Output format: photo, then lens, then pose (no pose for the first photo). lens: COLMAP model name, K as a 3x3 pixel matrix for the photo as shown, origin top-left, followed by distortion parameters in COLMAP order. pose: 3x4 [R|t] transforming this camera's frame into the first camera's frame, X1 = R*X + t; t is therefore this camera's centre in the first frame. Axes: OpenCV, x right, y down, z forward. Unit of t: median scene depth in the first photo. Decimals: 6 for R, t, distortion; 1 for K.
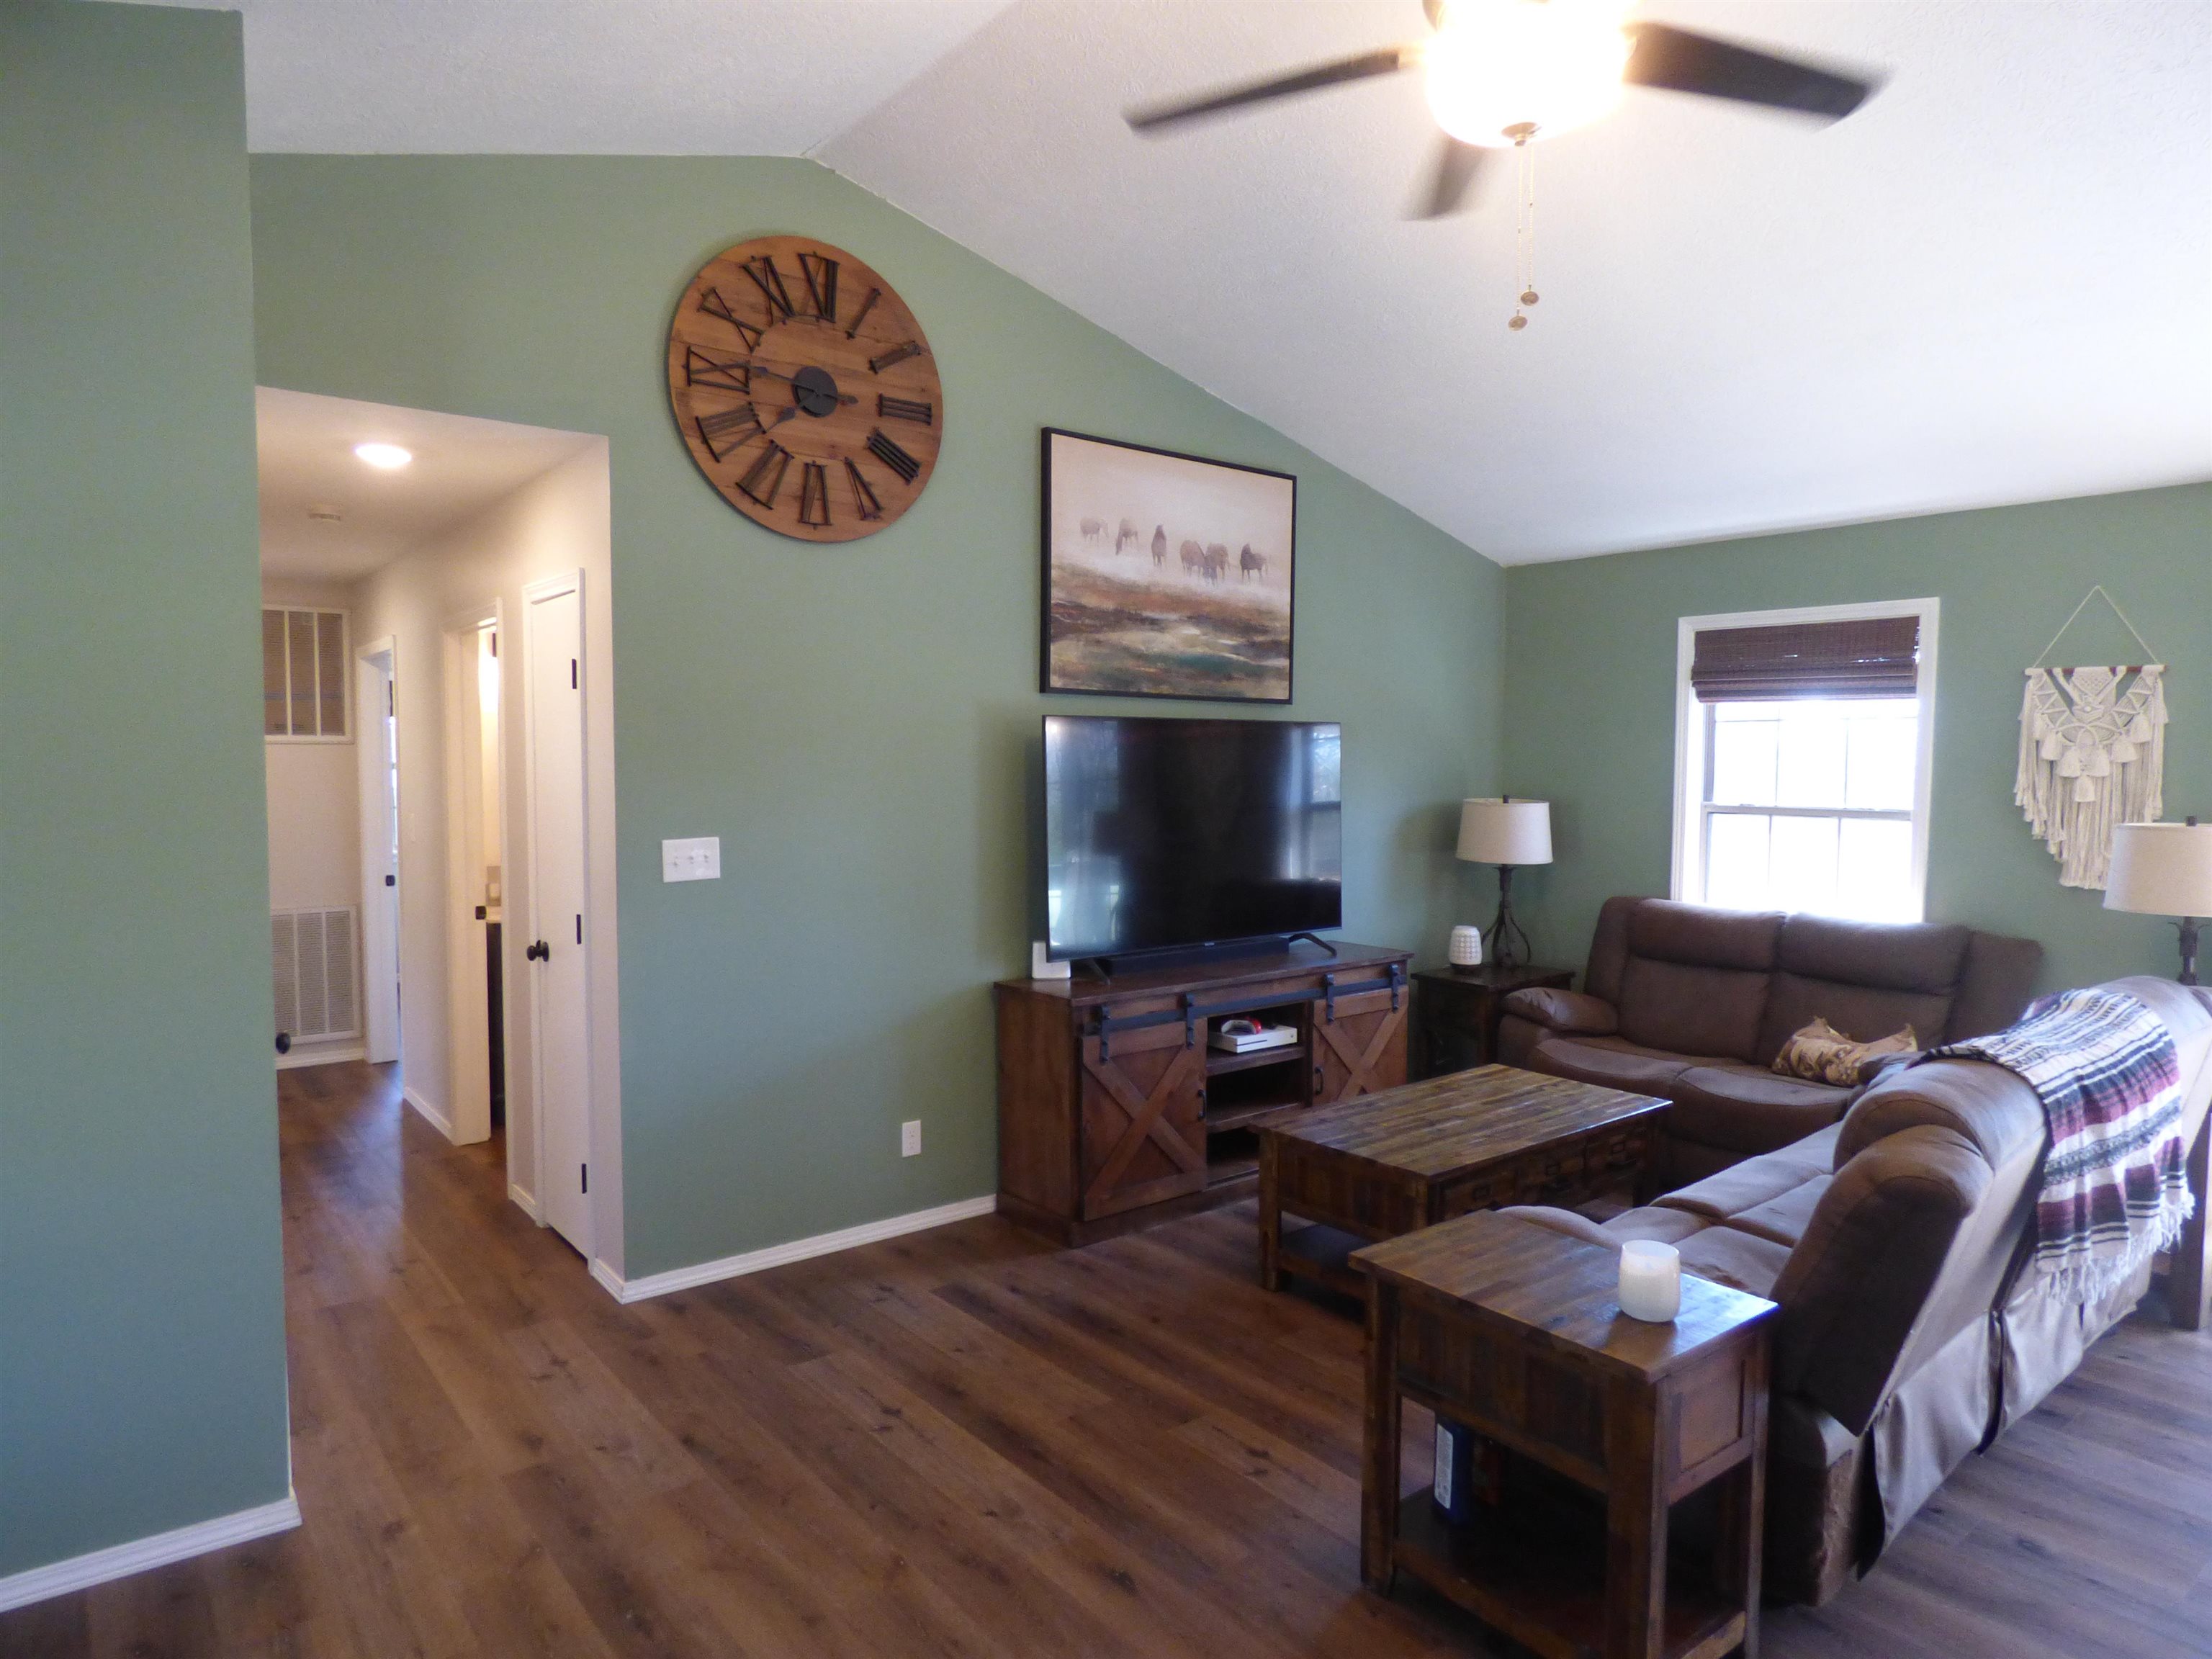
lens RADIAL K [[1348.5, 0, 1112.7], [0, 1348.5, 831.2], [0, 0, 1]] dist [-0.003611, -0.002962]
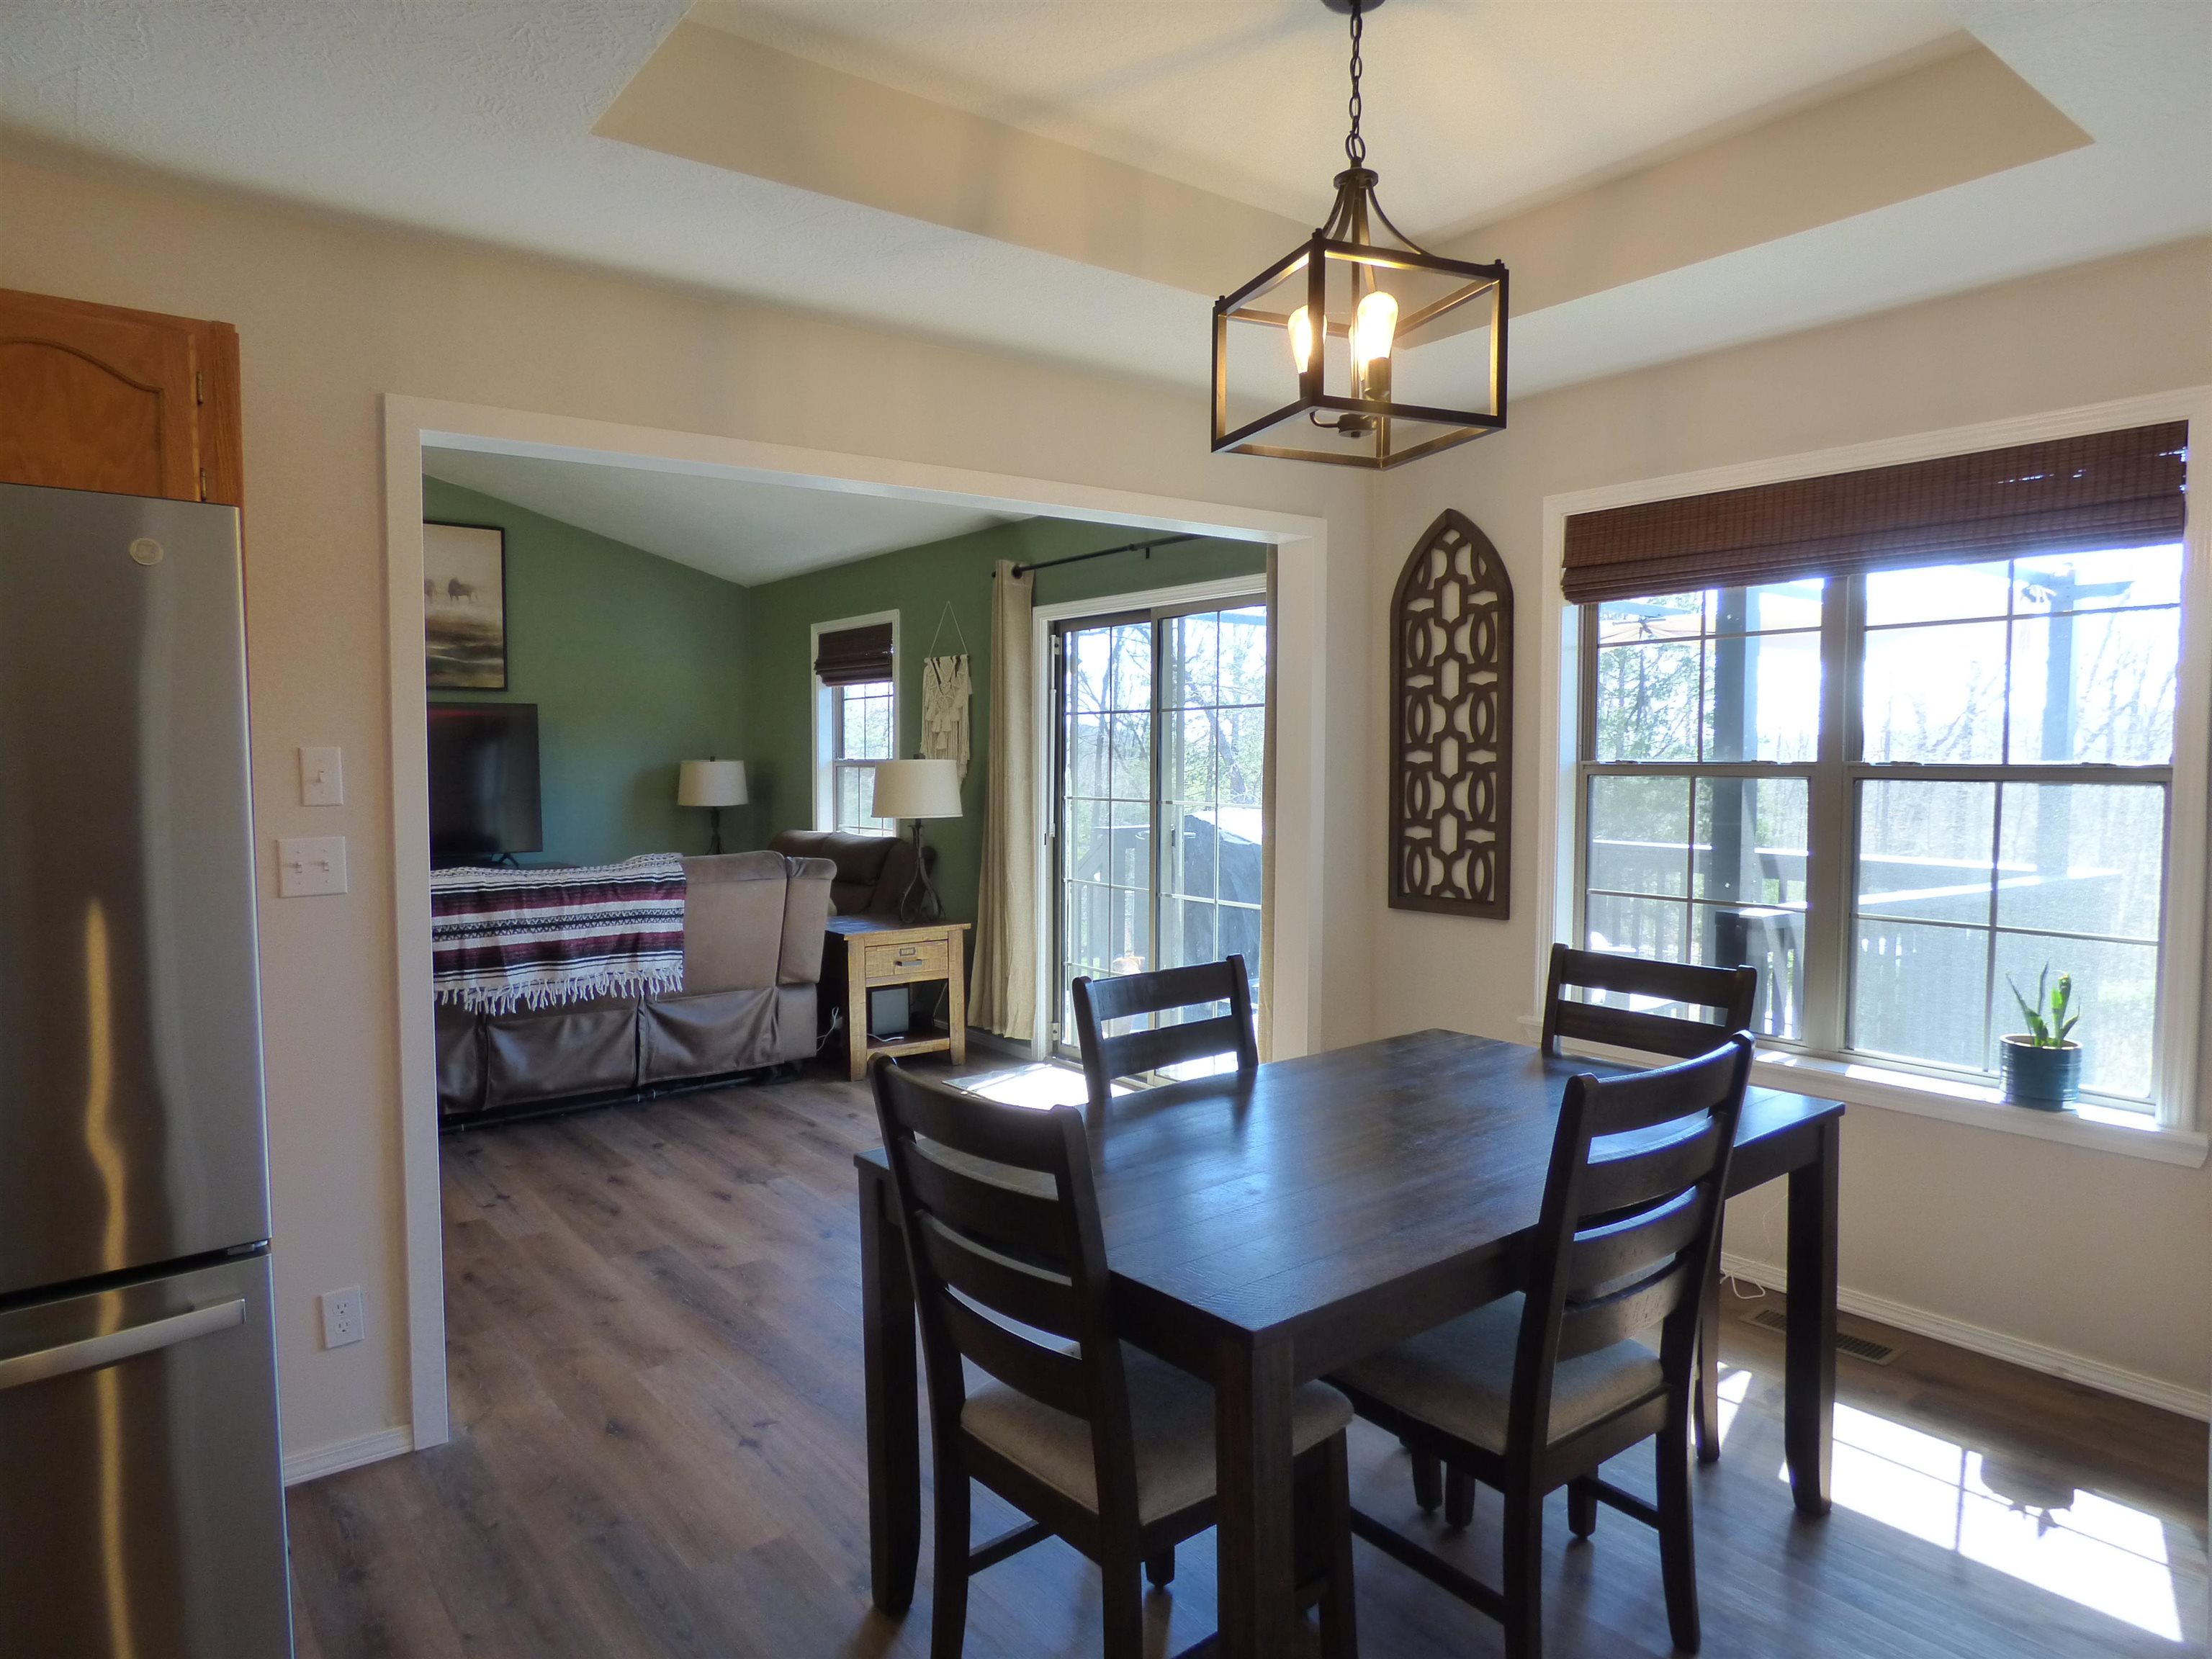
lens RADIAL K [[1348.5, 0, 1112.7], [0, 1348.5, 831.2], [0, 0, 1]] dist [-0.003611, -0.002962]
pose [[0.999899, -0.012249, -0.007140, 0.784411], [0.012262, 0.999923, 0.001761, 0.057255], [0.007118, -0.001848, 0.999973, -0.397696]]
